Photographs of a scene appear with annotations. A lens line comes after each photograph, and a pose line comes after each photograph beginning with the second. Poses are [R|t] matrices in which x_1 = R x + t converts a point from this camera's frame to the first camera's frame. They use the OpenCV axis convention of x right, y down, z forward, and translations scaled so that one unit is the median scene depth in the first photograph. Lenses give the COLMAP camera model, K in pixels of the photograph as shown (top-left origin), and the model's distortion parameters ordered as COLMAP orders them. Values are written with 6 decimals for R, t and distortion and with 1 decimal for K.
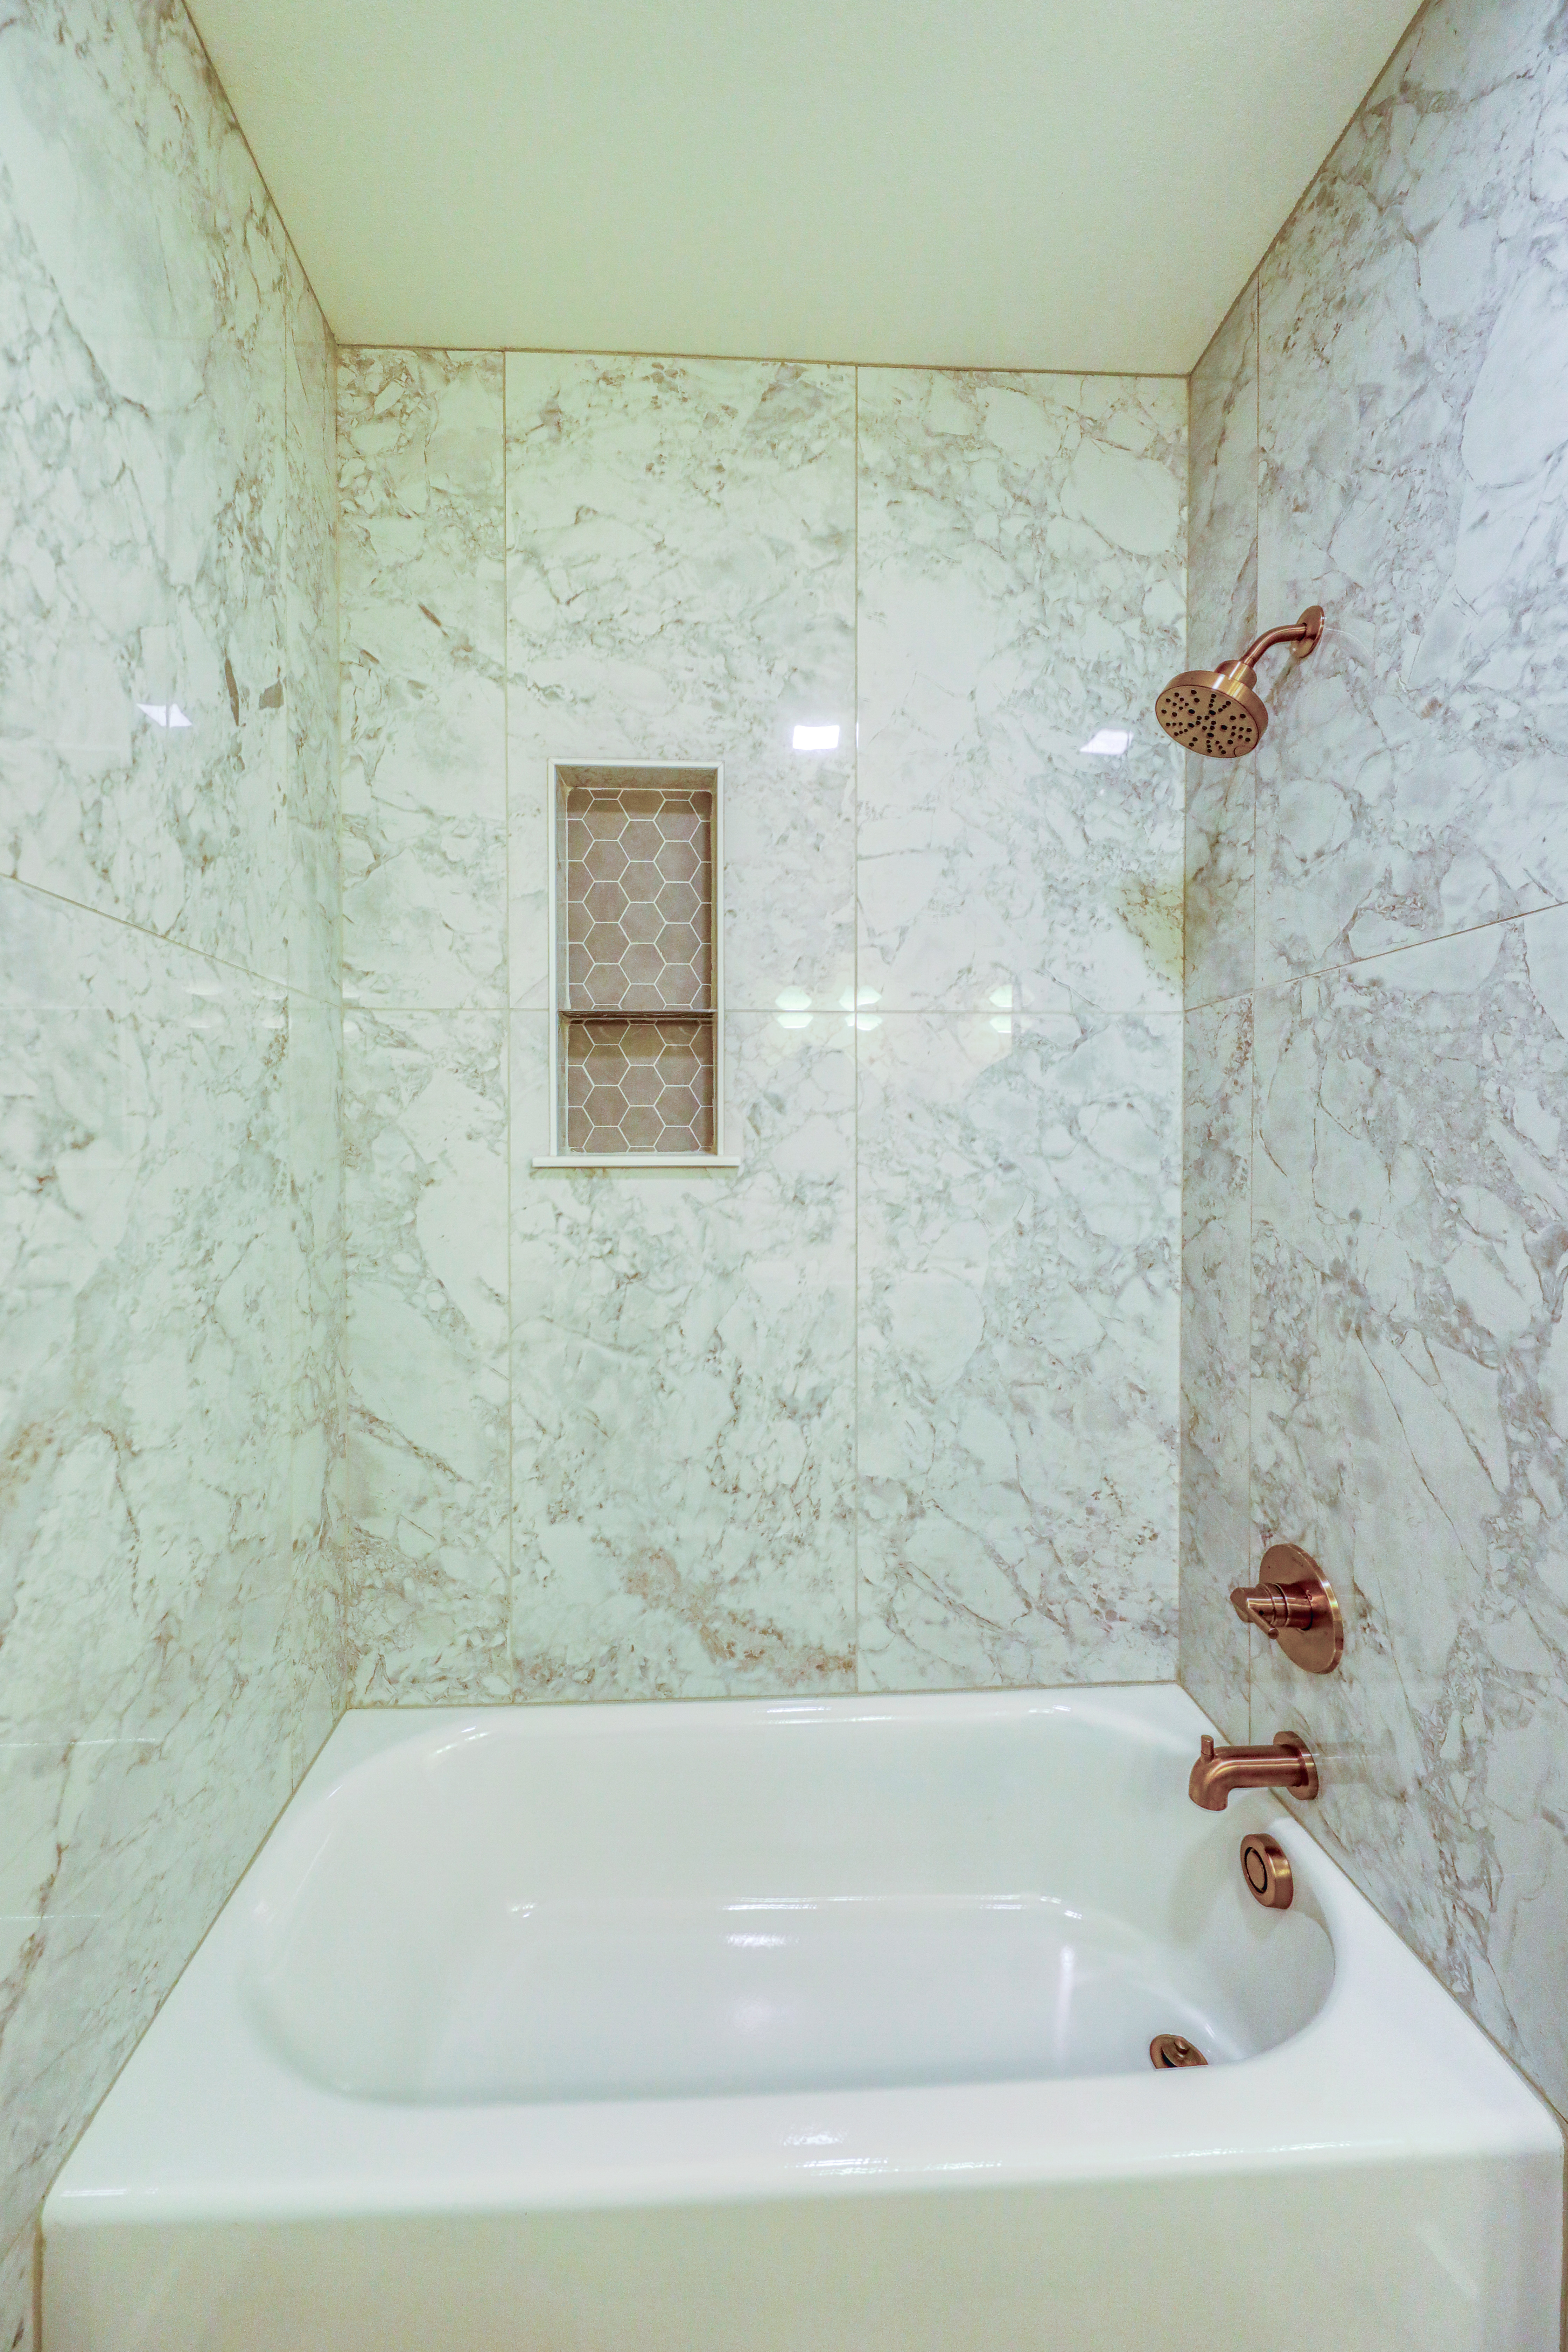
lens RADIAL K [[863.1, 0, 742.3], [0, 863.1, 1164.1], [0, 0, 1]] dist [0.002274, -0.002909]
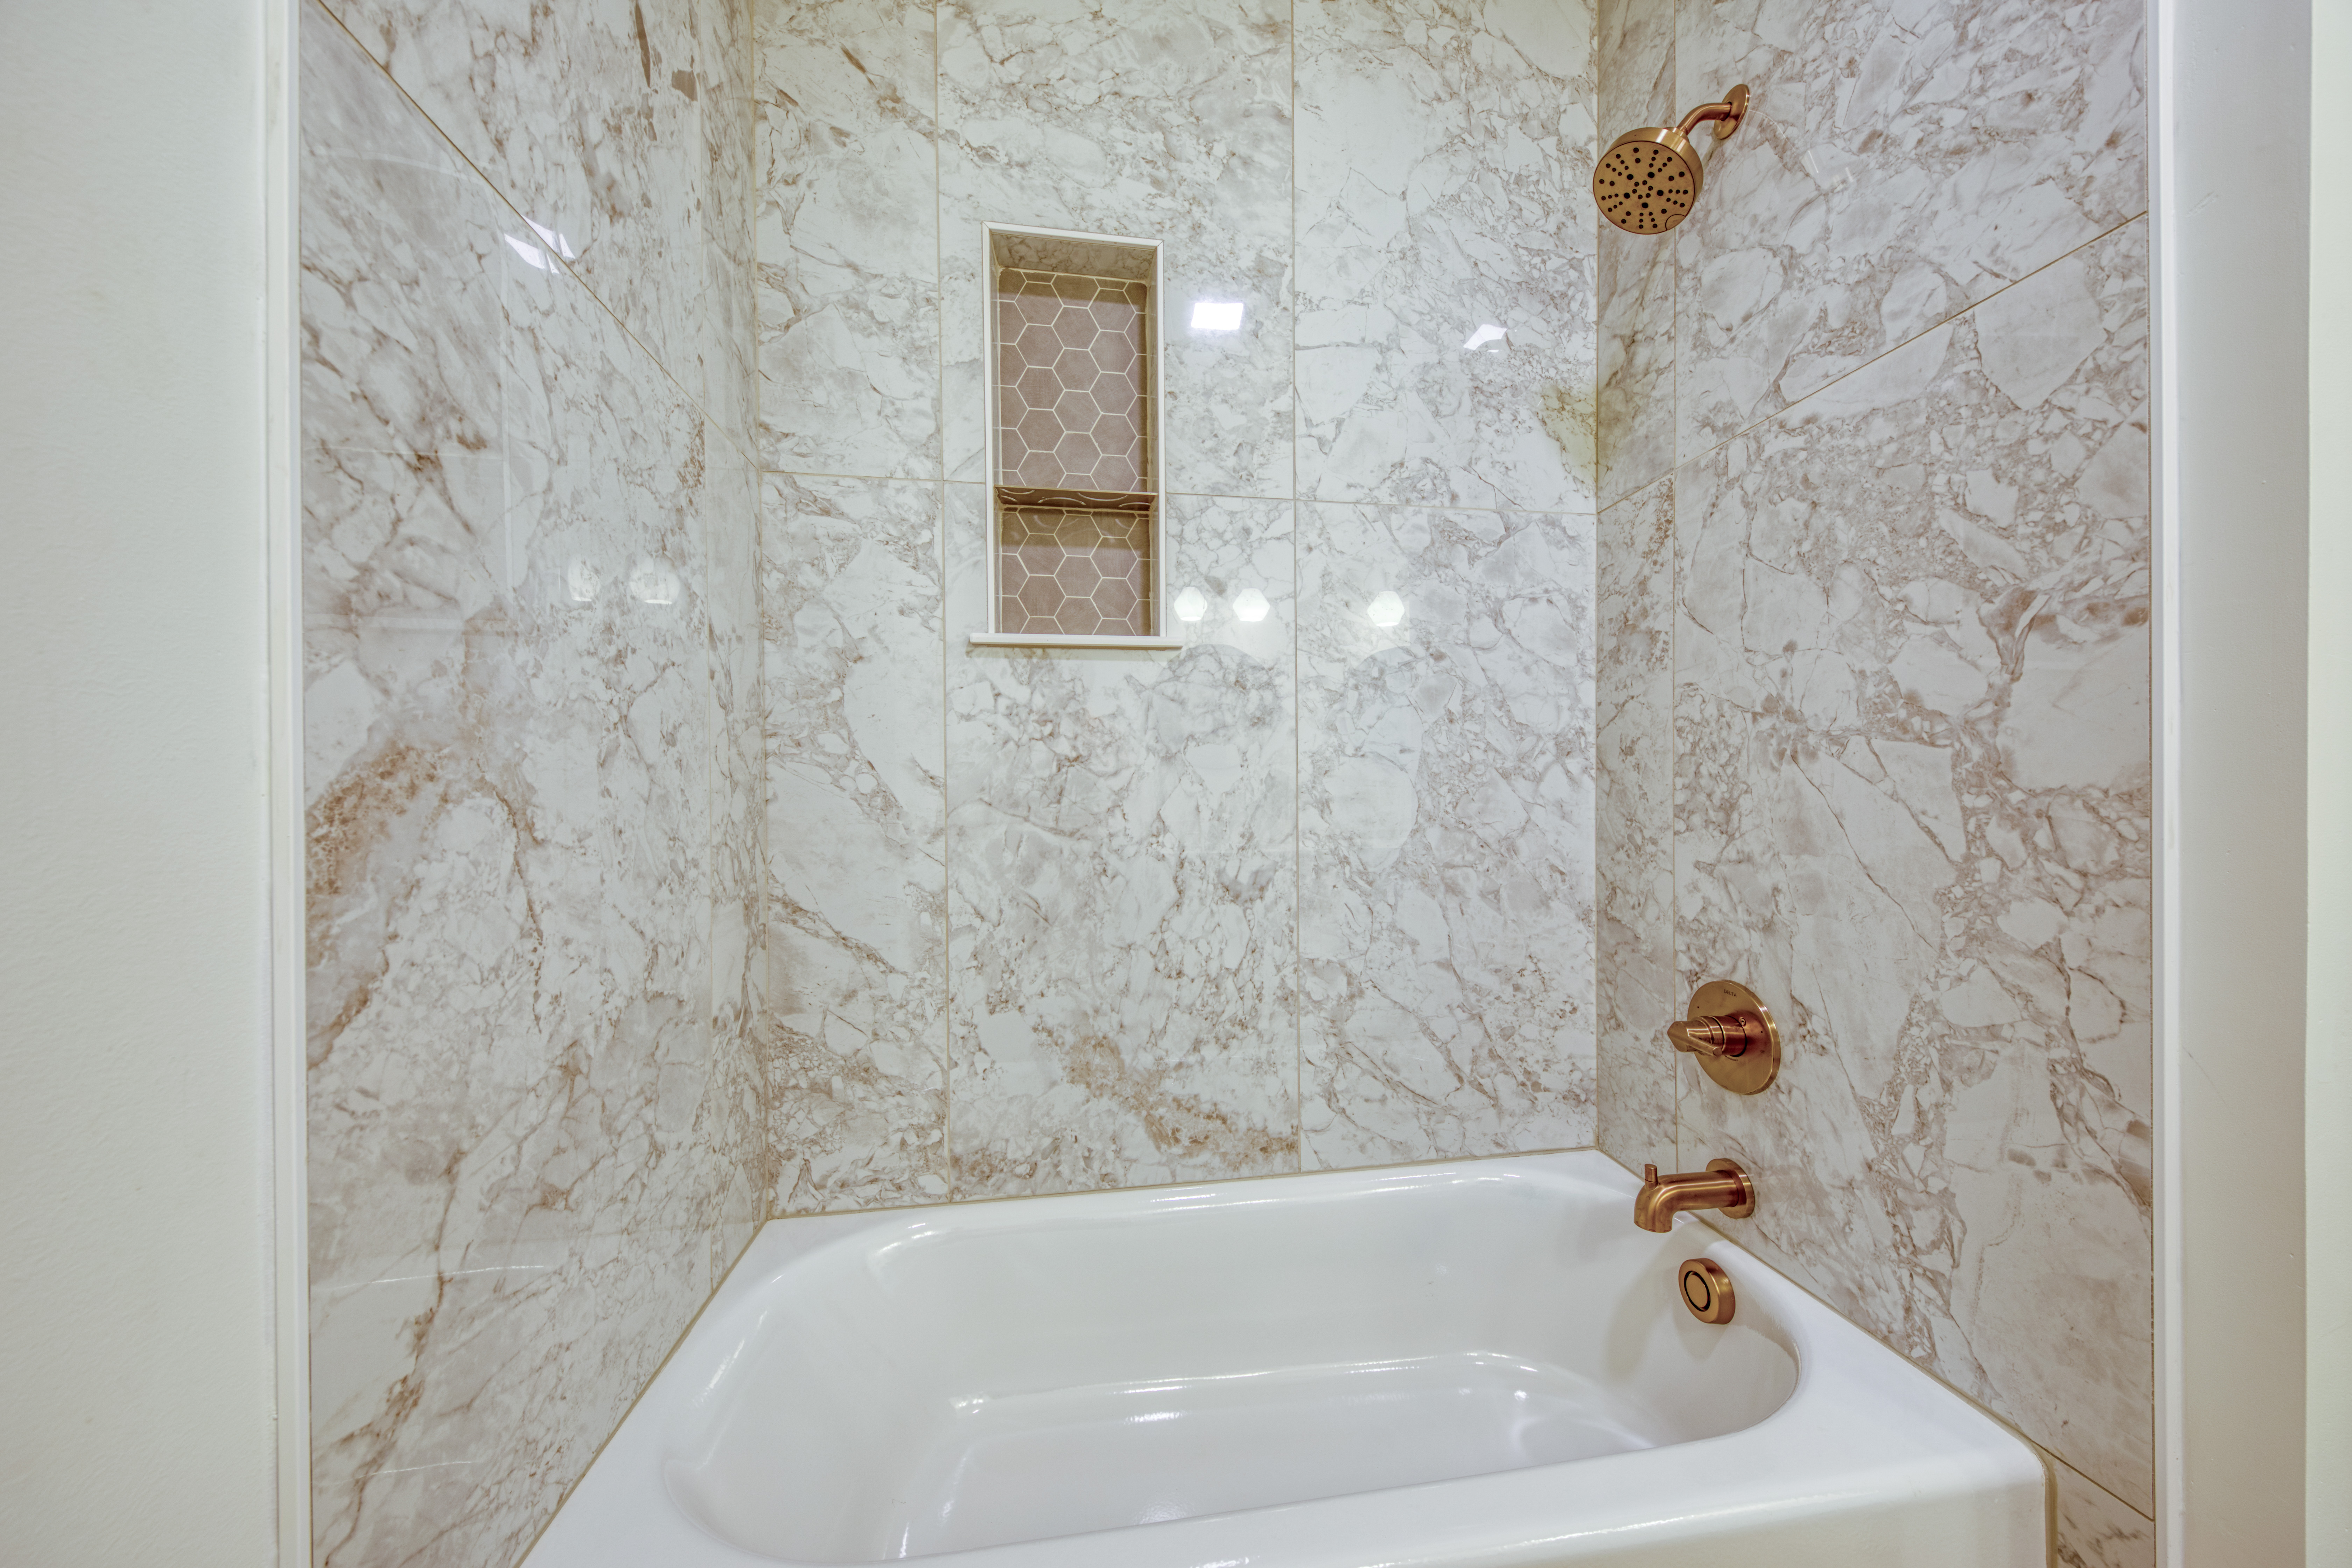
lens RADIAL K [[797.5, 0, 1206.2], [0, 797.5, 803.5], [0, 0, 1]] dist [0.015891, -0.007978]
pose [[0.993626, -0.006368, 0.112548, -0.081069], [0.006738, 0.999973, -0.002905, 0.185612], [-0.112526, 0.003645, 0.993642, 0.080898]]
